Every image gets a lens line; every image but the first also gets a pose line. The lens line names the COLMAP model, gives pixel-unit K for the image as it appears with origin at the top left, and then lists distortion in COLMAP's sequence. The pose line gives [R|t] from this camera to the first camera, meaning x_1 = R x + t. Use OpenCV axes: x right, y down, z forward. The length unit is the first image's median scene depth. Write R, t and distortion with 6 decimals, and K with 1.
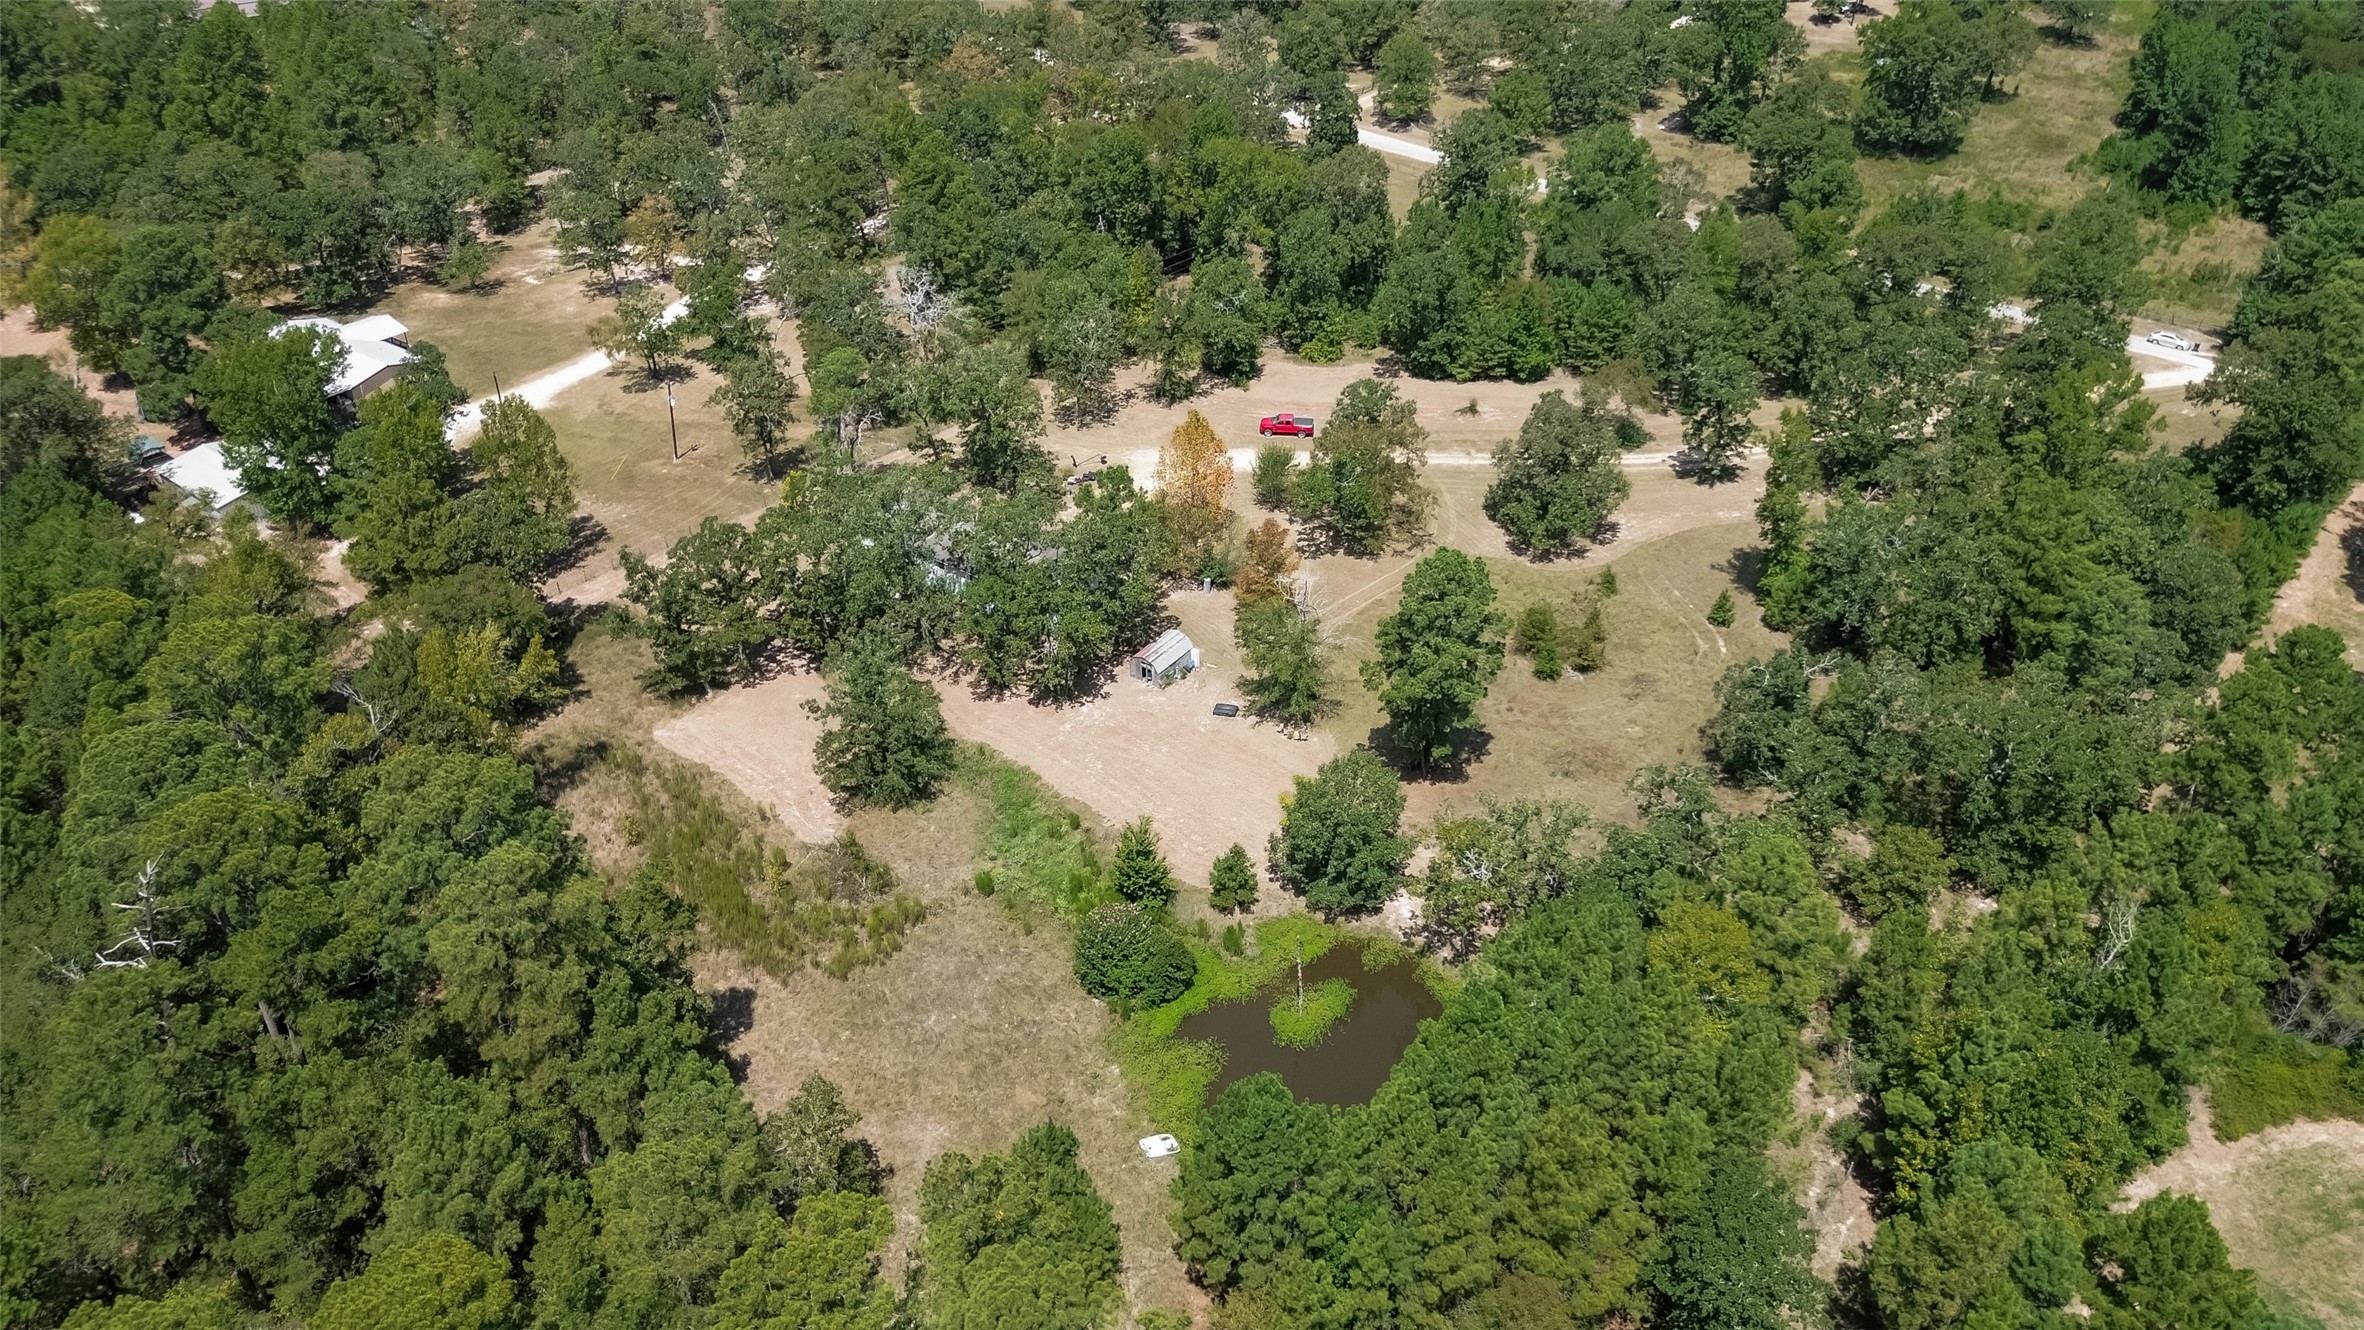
lens RADIAL K [[1689.1, 0, 1182.9], [0, 1689.1, 677.8], [0, 0, 1]] dist [0.060082, -0.051403]
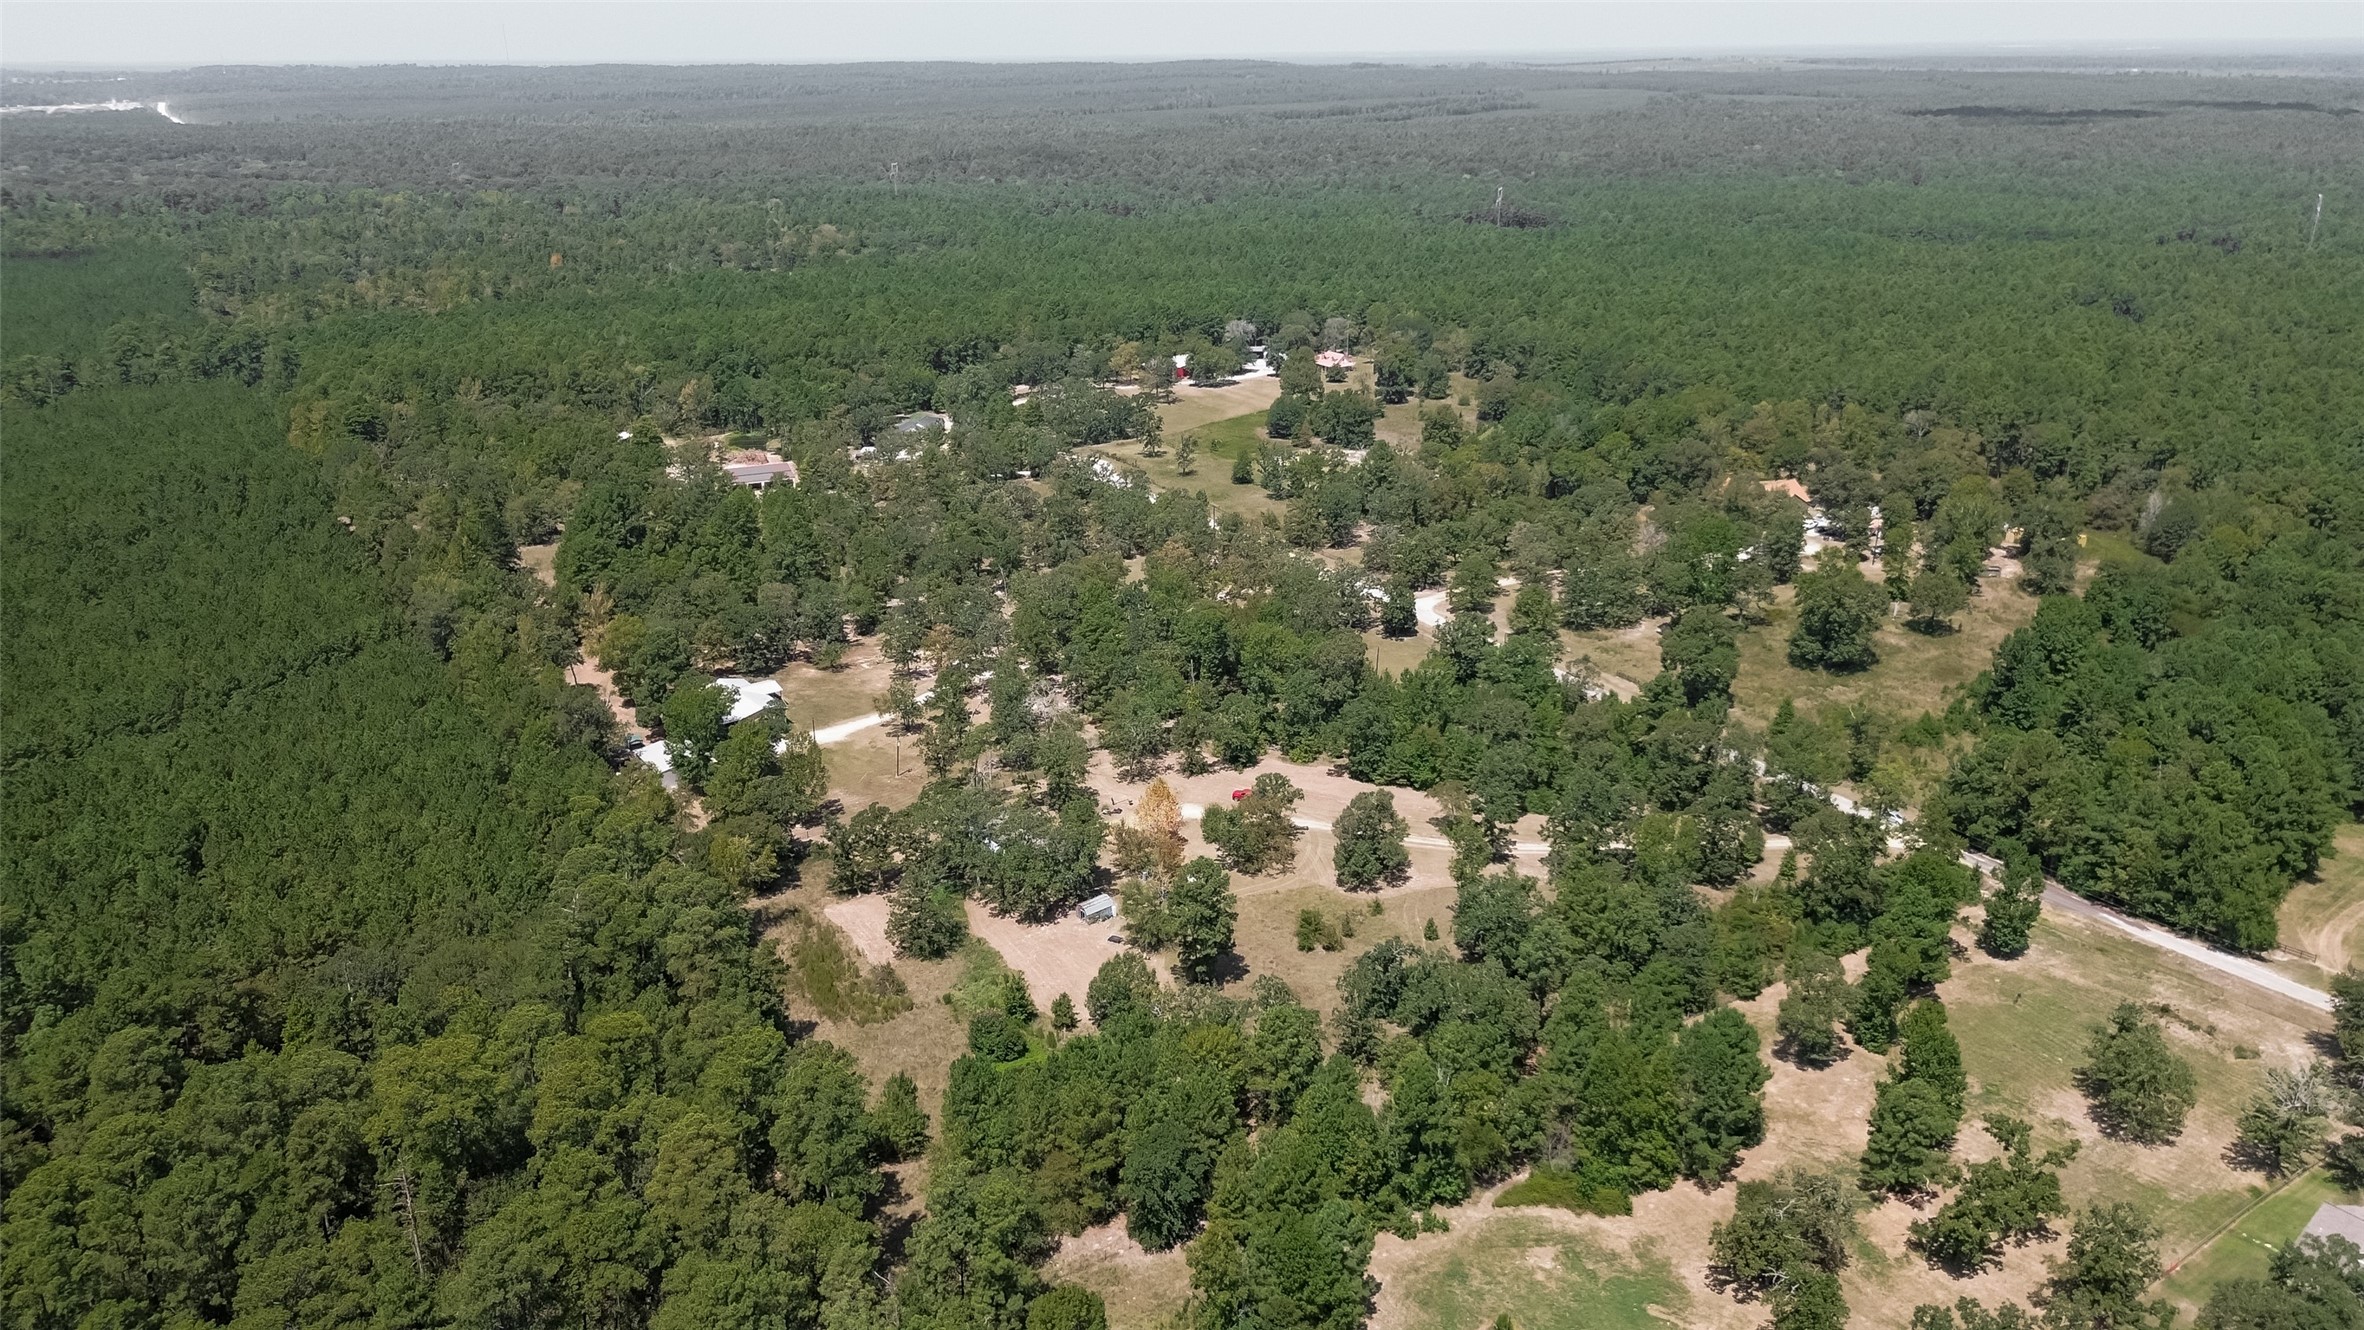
lens RADIAL K [[1689.1, 0, 1183.2], [0, 1689.1, 664.9], [0, 0, 1]] dist [0.060082, -0.051403]
pose [[0.962224, 0.094327, -0.255397, 0.453760], [-0.150736, 0.965744, -0.211226, 0.091562], [0.226724, 0.241745, 0.943481, -0.654217]]
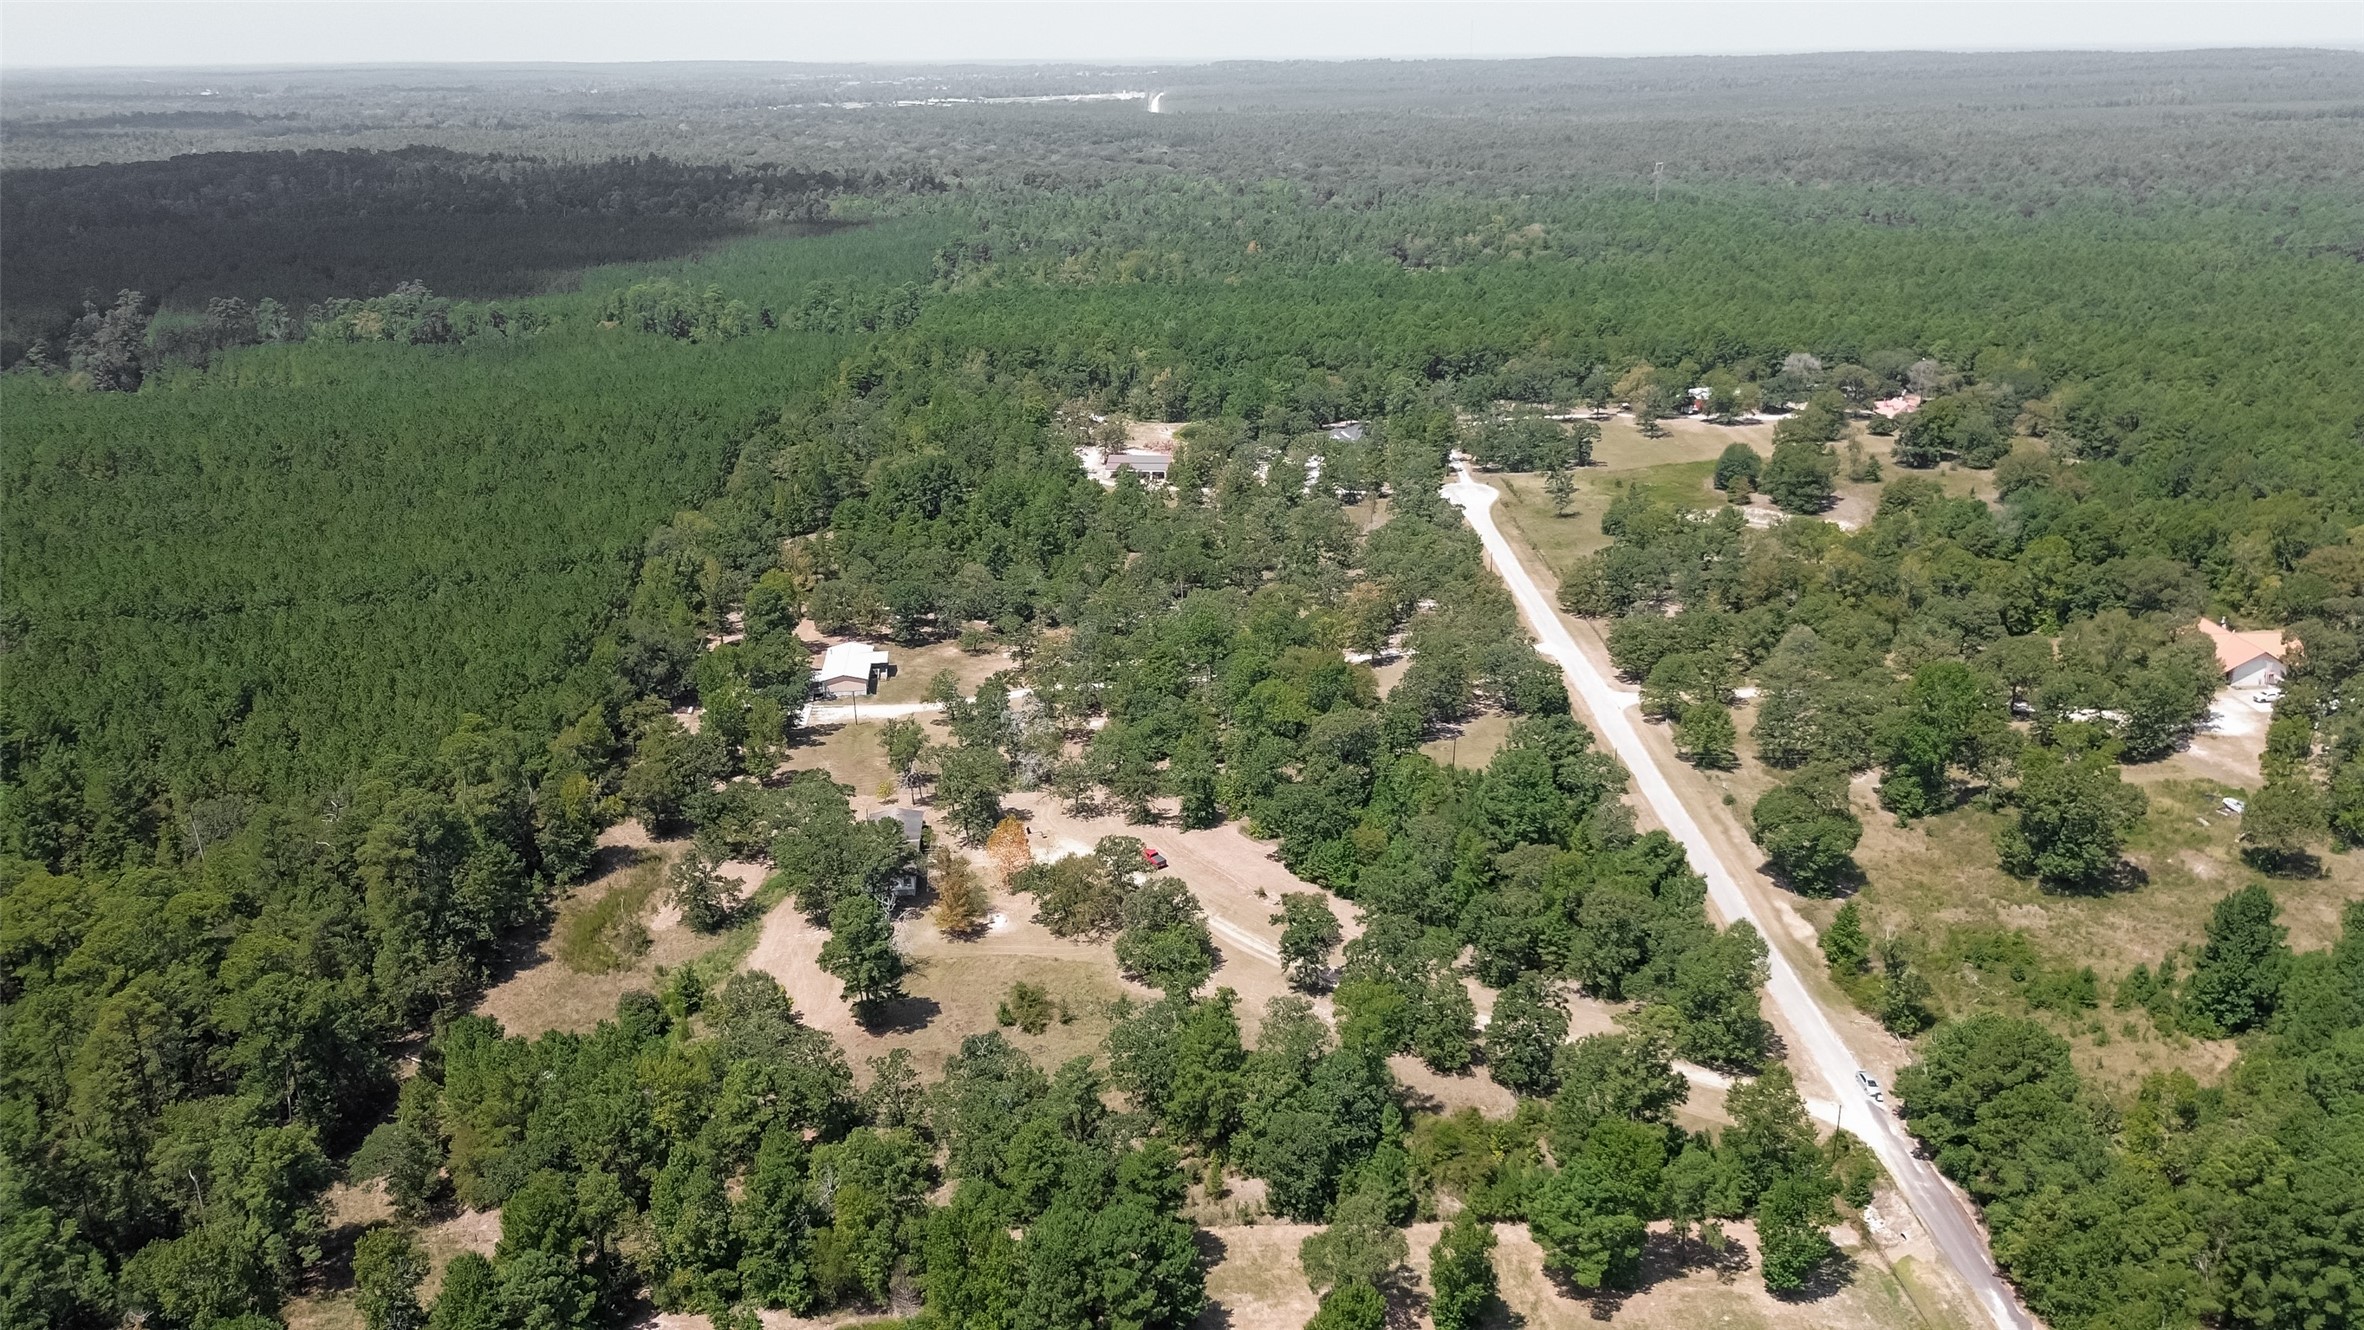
lens RADIAL K [[1689.1, 0, 1176.9], [0, 1689.1, 674.0], [0, 0, 1]] dist [0.060082, -0.051403]
pose [[0.677033, 0.258243, -0.689157, 1.178196], [-0.404547, 0.912840, -0.055368, -0.234743], [0.614791, 0.316282, 0.722494, -0.172598]]
